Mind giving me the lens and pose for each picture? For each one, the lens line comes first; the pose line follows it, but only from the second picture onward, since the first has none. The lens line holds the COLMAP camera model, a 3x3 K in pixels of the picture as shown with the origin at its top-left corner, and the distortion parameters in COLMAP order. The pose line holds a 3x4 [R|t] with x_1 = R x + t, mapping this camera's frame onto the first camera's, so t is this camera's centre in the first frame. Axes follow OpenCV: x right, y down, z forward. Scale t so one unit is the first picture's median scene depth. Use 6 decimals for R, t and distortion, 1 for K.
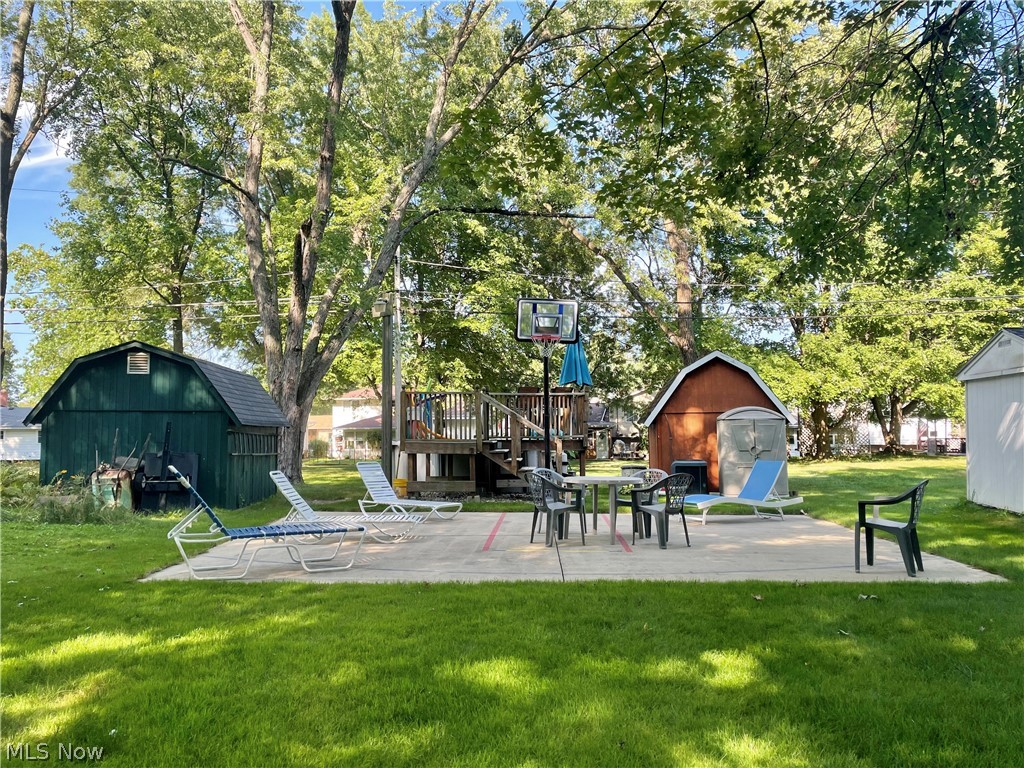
lens RADIAL K [[777.1, 0, 510.8], [0, 777.1, 385.7], [0, 0, 1]] dist [0.009903, 0.001360]
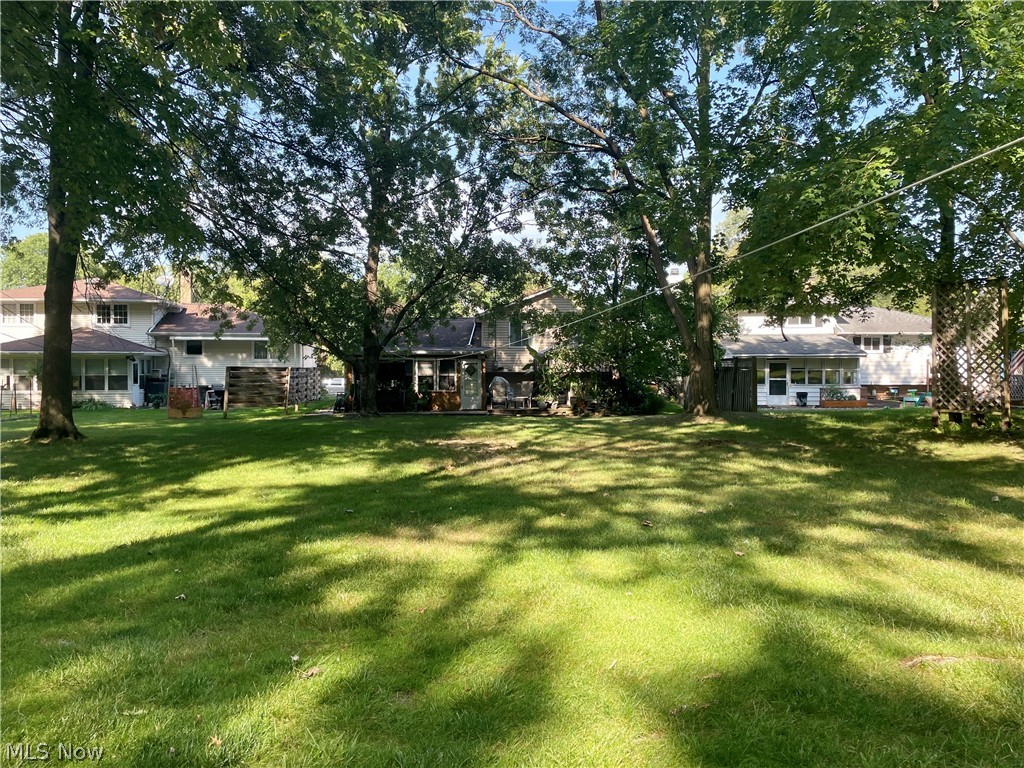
lens RADIAL K [[777.1, 0, 511.3], [0, 777.1, 384.3], [0, 0, 1]] dist [0.009903, 0.001360]
pose [[0.981609, 0.004476, 0.190851, 0.038208], [-0.019417, 0.996881, 0.076488, 0.032047], [-0.189914, -0.078787, 0.978634, 0.448585]]
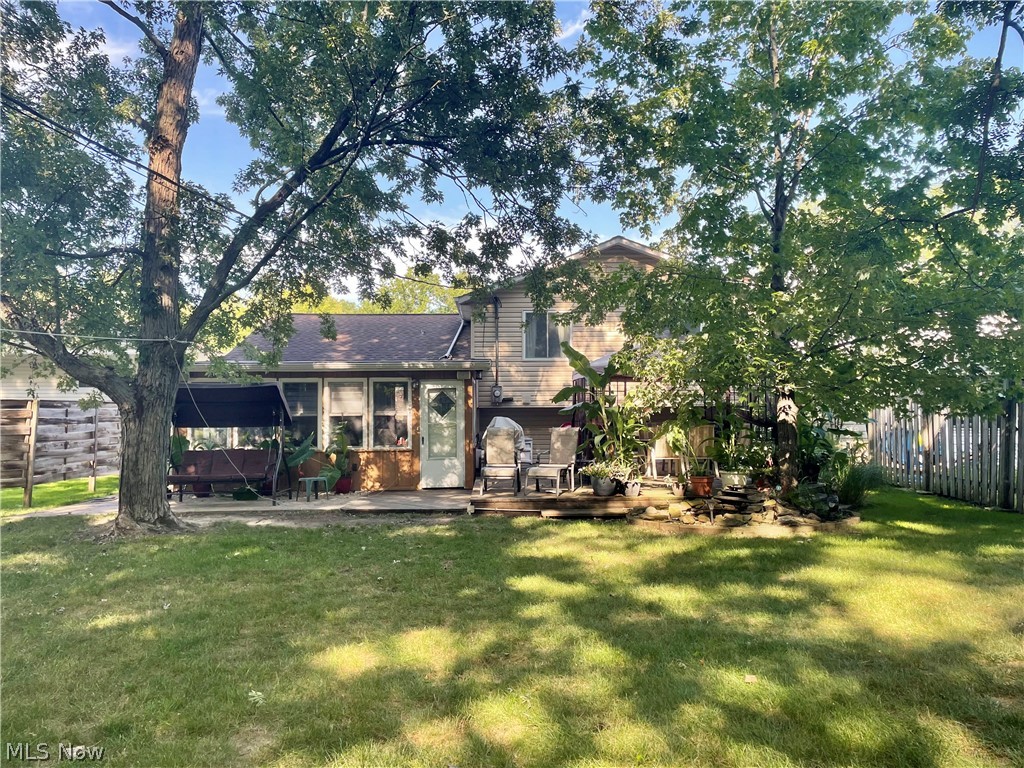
lens RADIAL K [[777.1, 0, 512.5], [0, 777.1, 384.1], [0, 0, 1]] dist [0.009903, 0.001360]
pose [[0.984597, 0.007094, 0.174693, 0.098383], [-0.012737, 0.999432, 0.031204, 0.051915], [-0.174373, -0.032949, 0.984128, 0.764603]]
